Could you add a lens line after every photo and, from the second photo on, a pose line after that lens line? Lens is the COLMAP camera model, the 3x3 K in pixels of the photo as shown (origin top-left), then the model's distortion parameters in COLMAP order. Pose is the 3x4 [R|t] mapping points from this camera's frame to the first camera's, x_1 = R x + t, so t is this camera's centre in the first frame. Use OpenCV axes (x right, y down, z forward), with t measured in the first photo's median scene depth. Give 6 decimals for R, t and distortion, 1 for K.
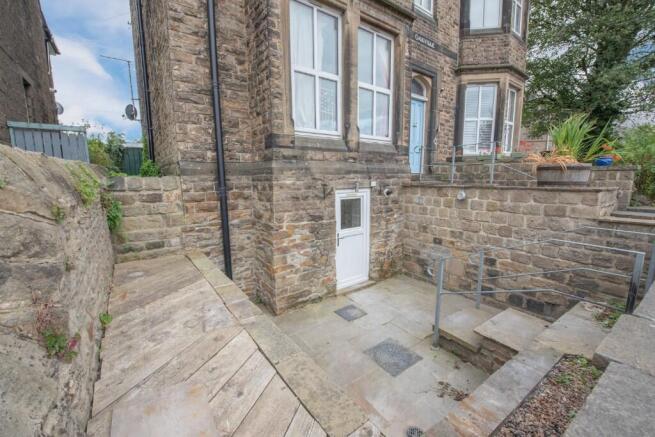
lens RADIAL K [[264.1, 0, 327.5], [0, 264.1, 218.5], [0, 0, 1]] dist [-0.025736, -0.000390]
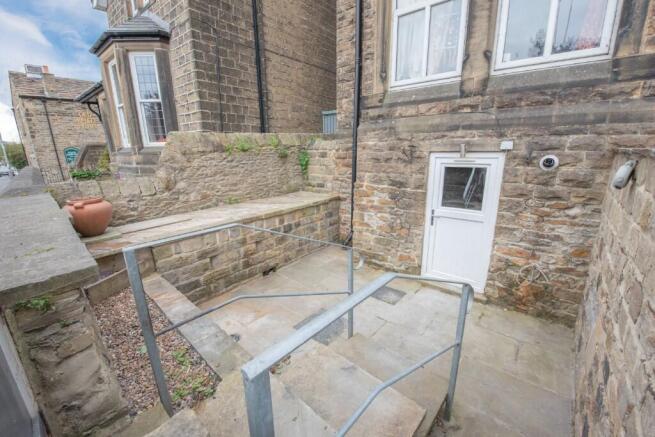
lens RADIAL K [[264.1, 0, 327.5], [0, 264.1, 218.5], [0, 0, 1]] dist [-0.025736, -0.000390]
pose [[0.255508, 0.251542, -0.933511, 0.758642], [-0.132163, 0.965584, 0.224010, -0.056190], [0.957731, 0.066139, 0.279959, 0.519899]]
